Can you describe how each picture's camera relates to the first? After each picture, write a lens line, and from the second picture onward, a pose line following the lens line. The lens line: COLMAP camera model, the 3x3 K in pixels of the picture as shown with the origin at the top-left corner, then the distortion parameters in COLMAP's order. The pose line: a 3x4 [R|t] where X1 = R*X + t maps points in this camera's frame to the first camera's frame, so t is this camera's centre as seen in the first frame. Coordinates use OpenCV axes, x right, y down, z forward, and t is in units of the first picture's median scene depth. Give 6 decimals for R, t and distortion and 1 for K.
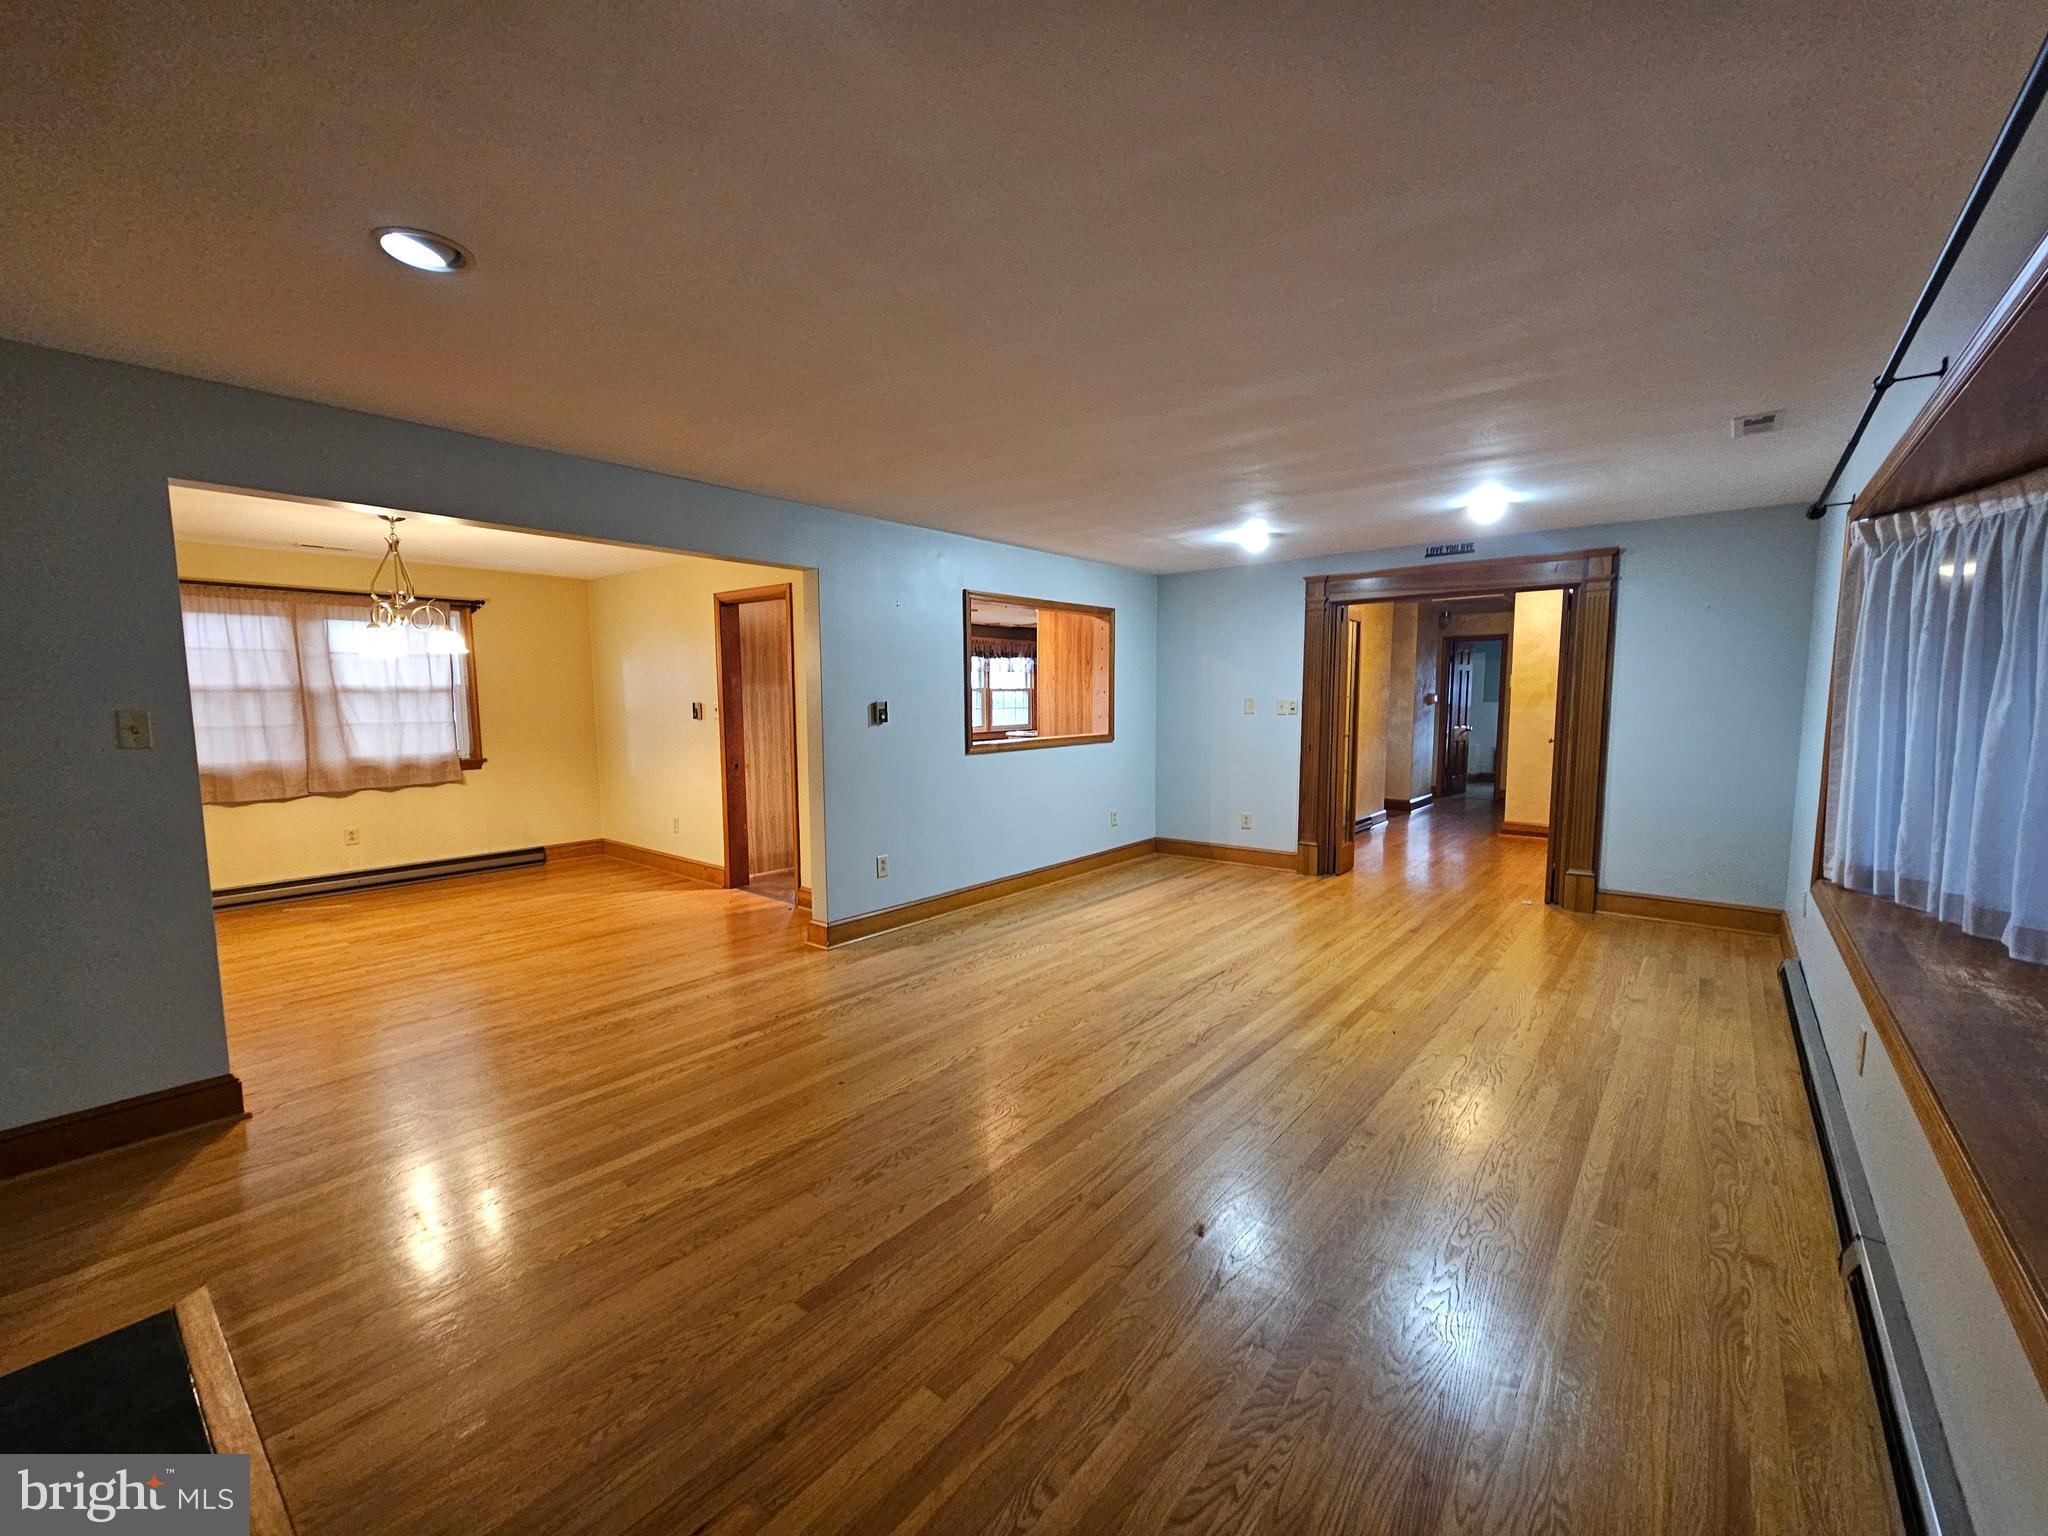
lens RADIAL K [[837.9, 0, 1024.9], [0, 837.9, 779.3], [0, 0, 1]] dist [-0.000896, 0.000559]
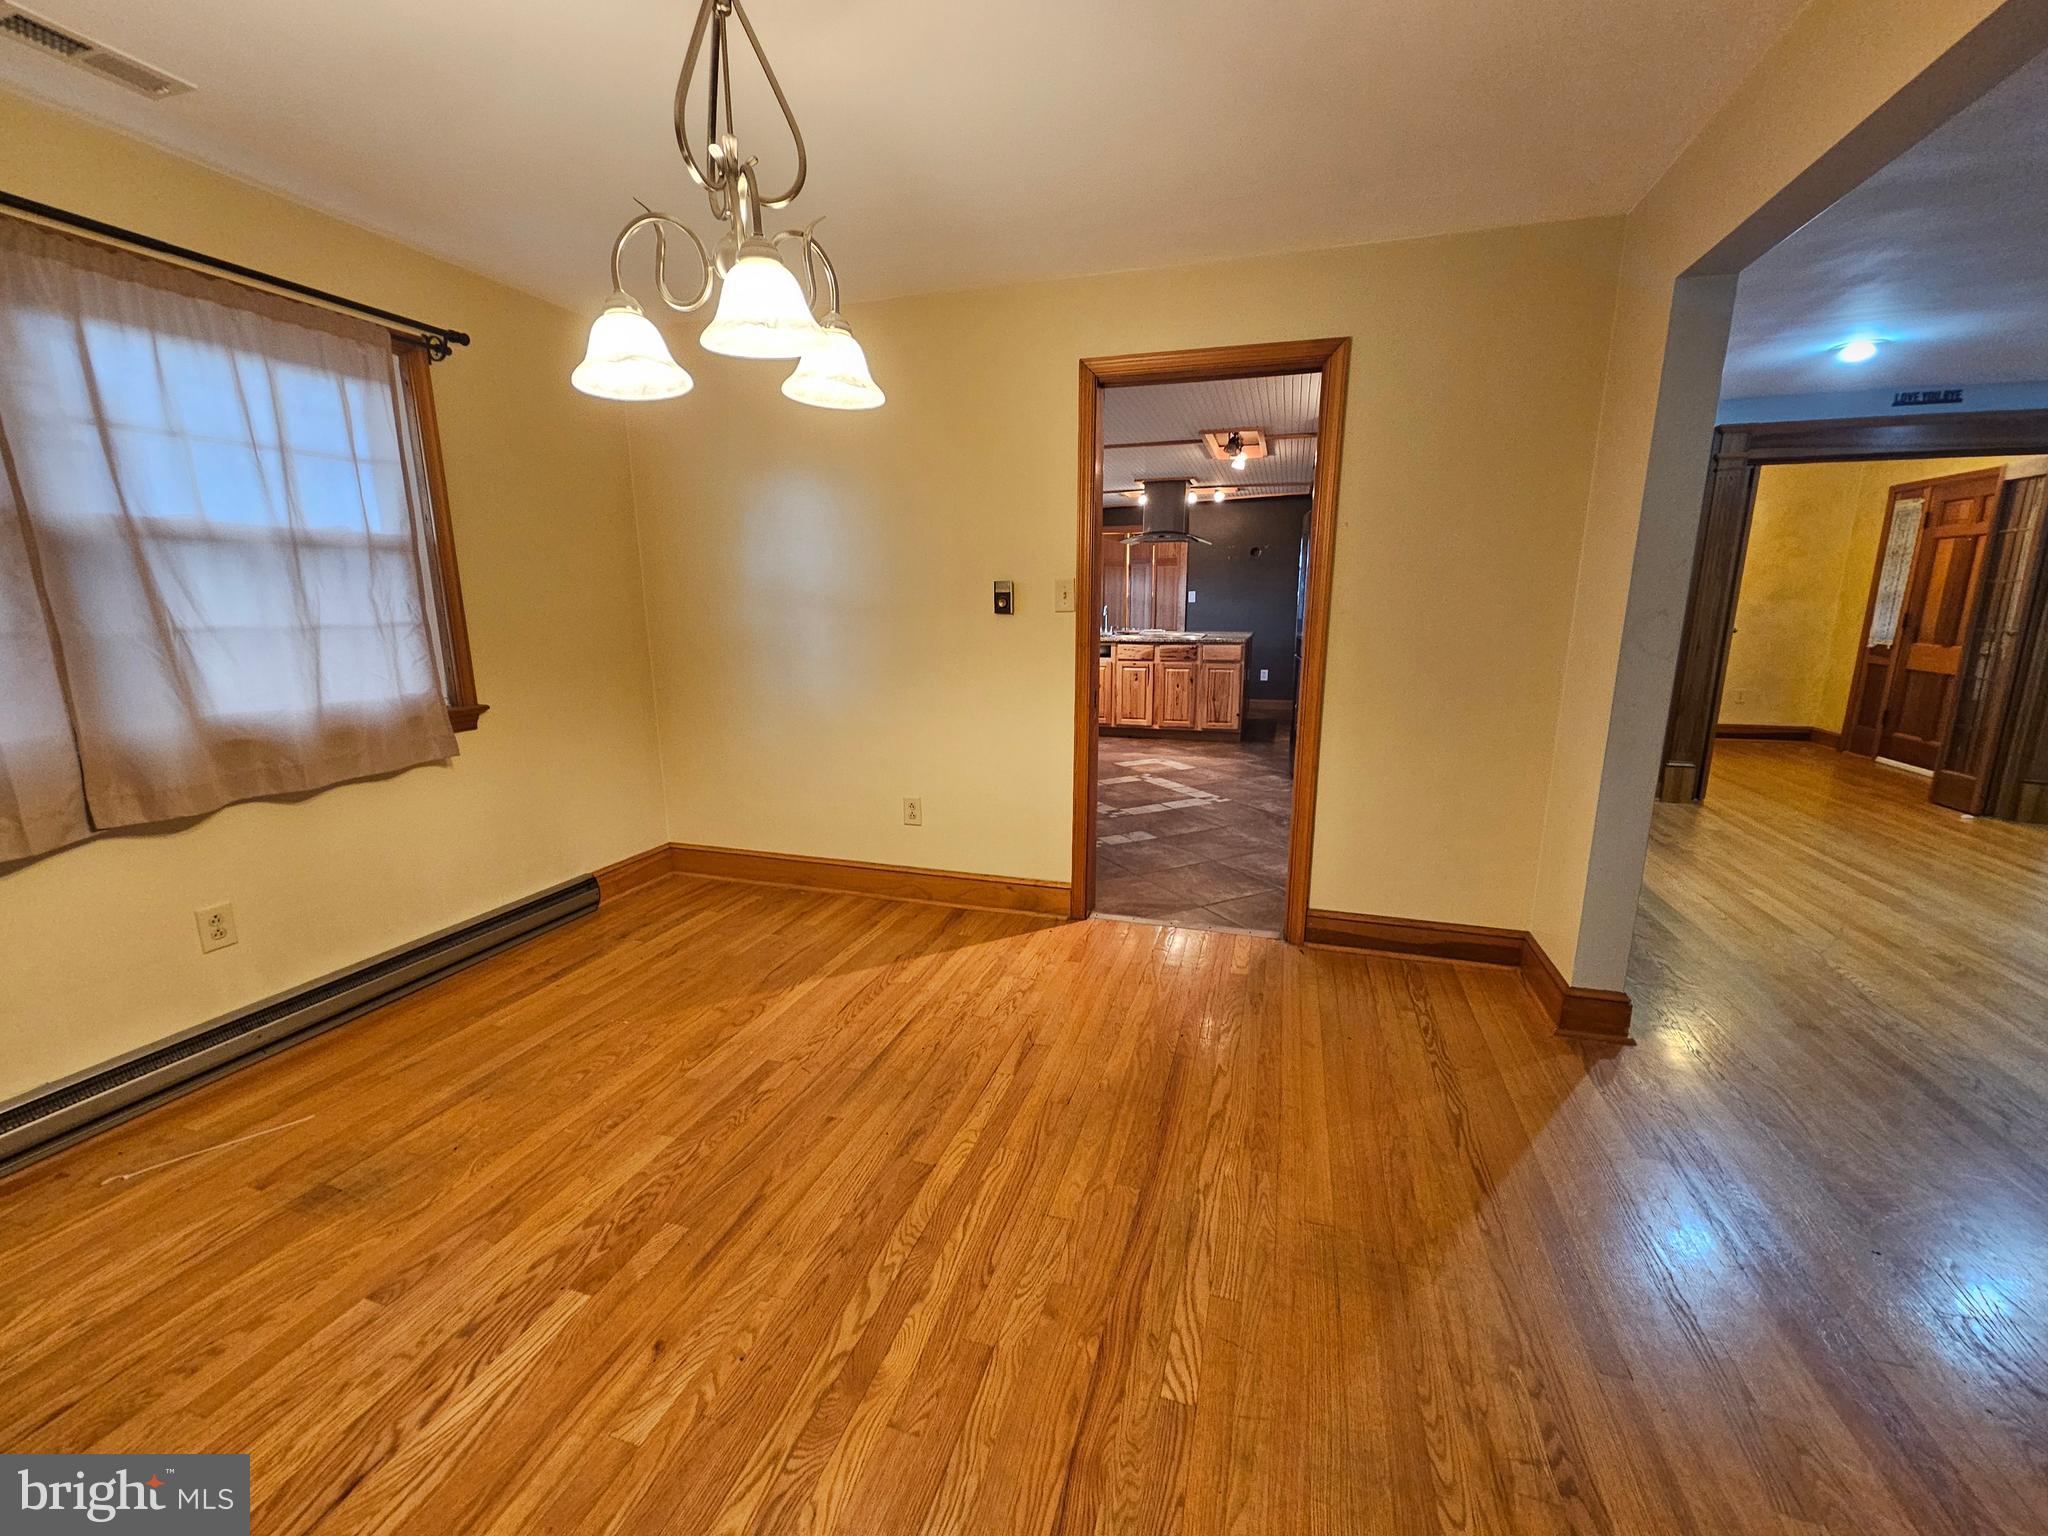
lens RADIAL K [[837.9, 0, 1026.7], [0, 837.9, 779.0], [0, 0, 1]] dist [-0.000896, 0.000559]
pose [[0.925526, -0.077504, 0.370667, -0.589349], [0.037253, 0.992718, 0.114554, -0.028670], [-0.376847, -0.092215, 0.921674, 0.506434]]
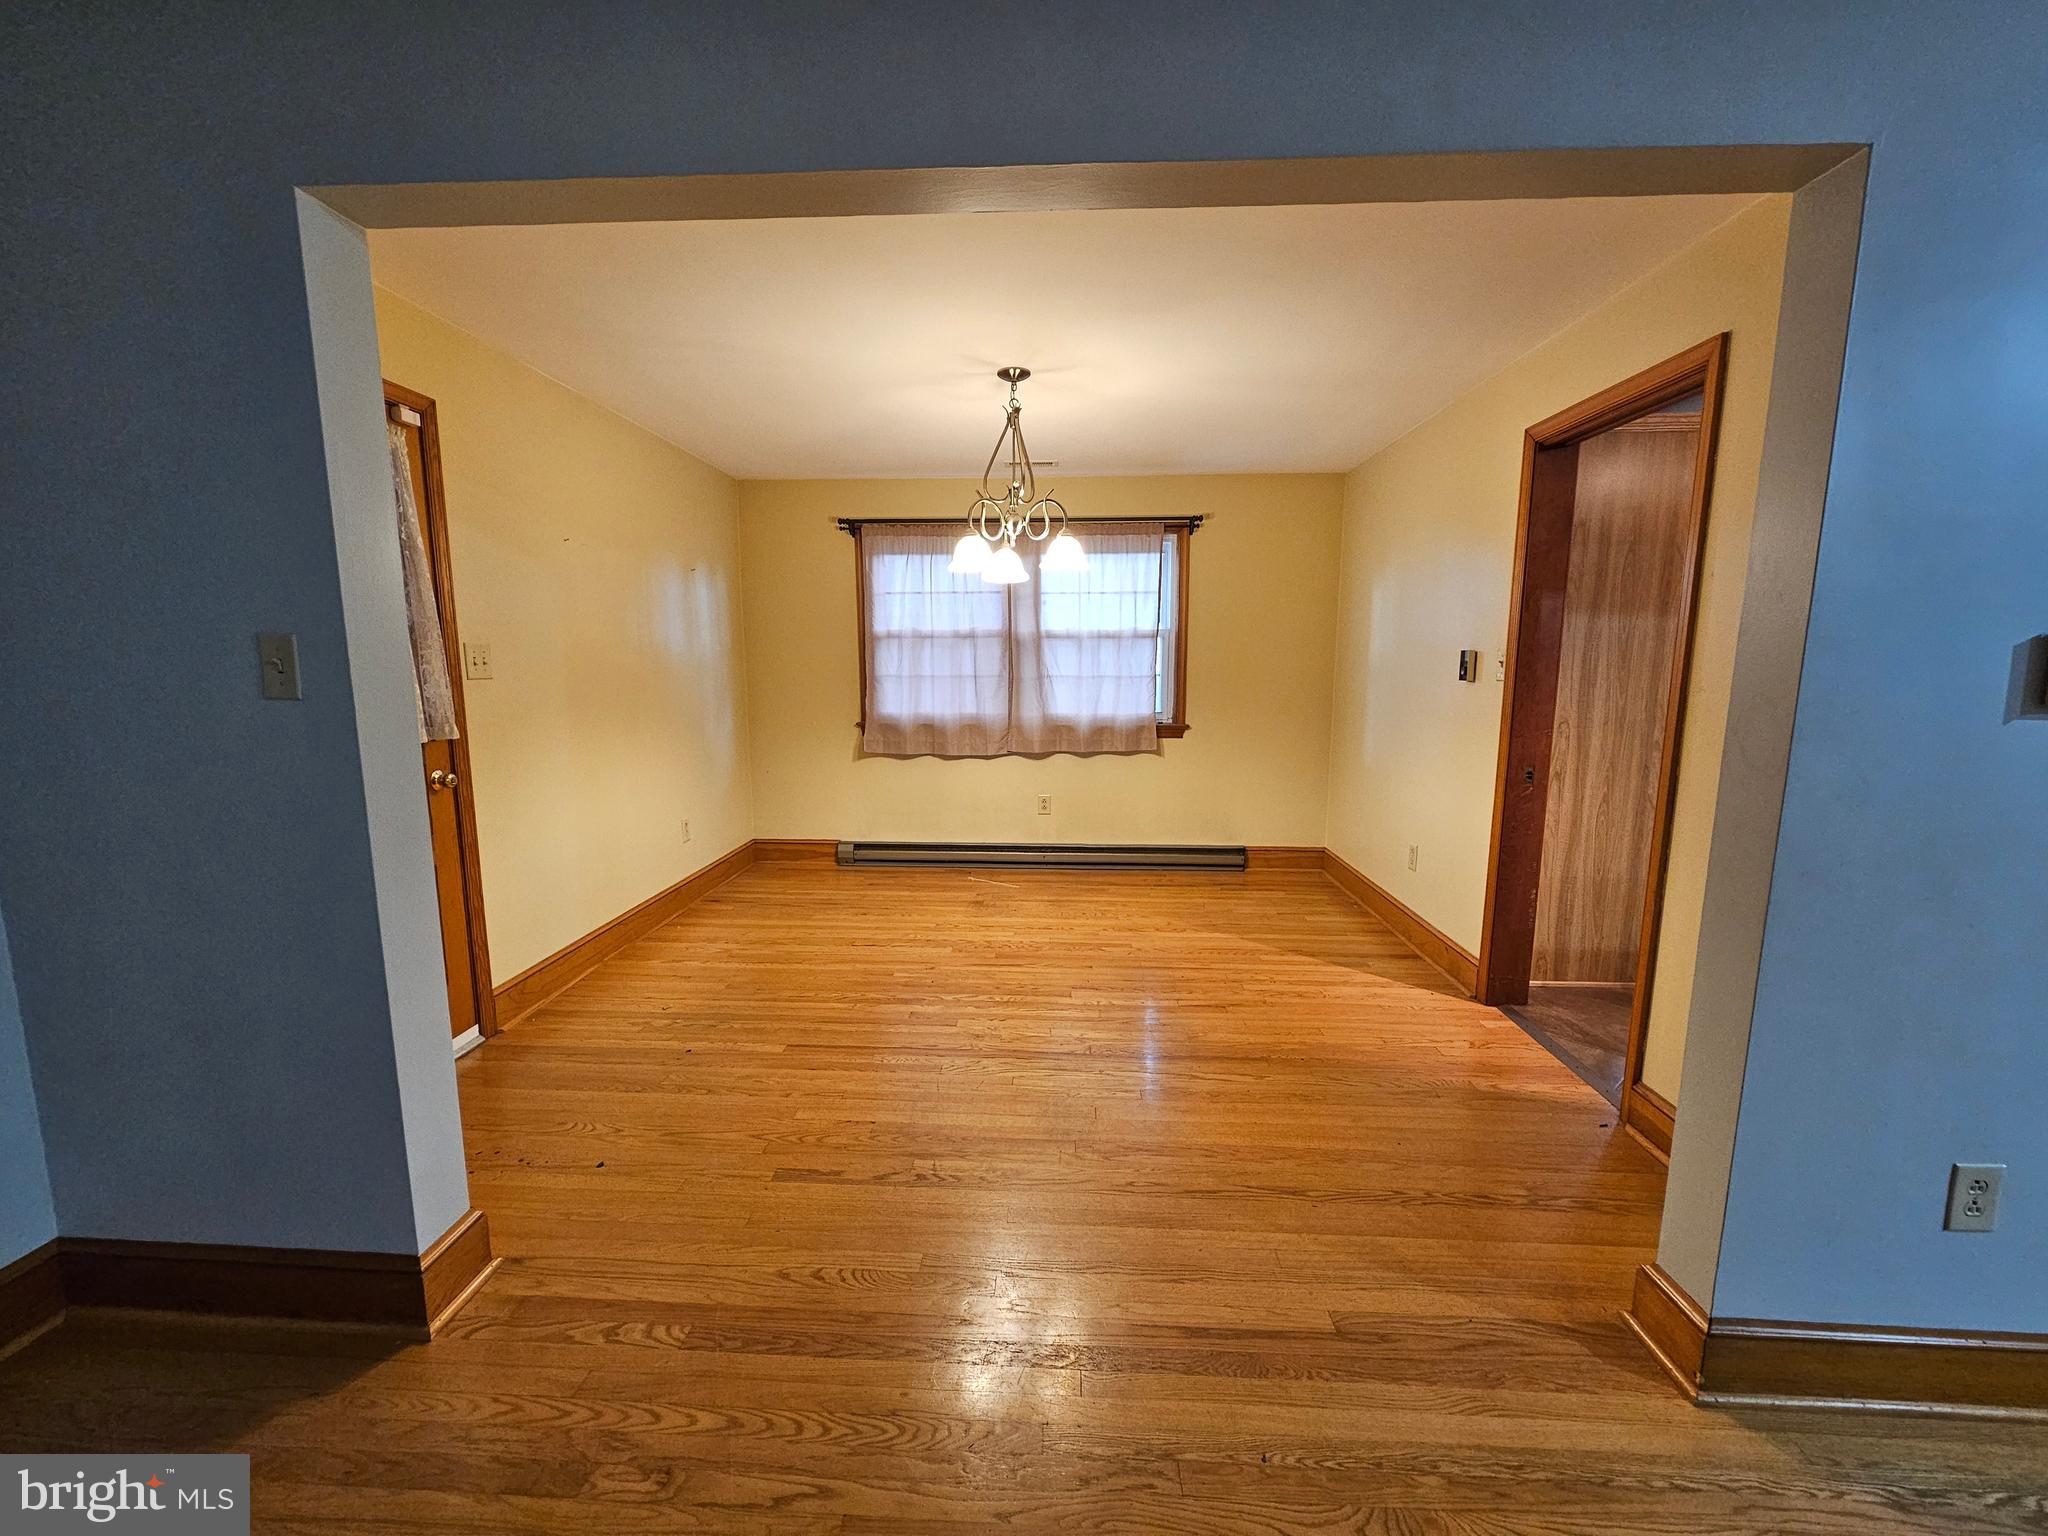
lens RADIAL K [[837.9, 0, 1018.8], [0, 837.9, 780.6], [0, 0, 1]] dist [-0.000896, 0.000559]
pose [[0.592839, 0.121429, -0.796114, -0.123137], [-0.084978, 0.992480, 0.088100, -0.031024], [0.800825, 0.015423, 0.598700, 0.447319]]
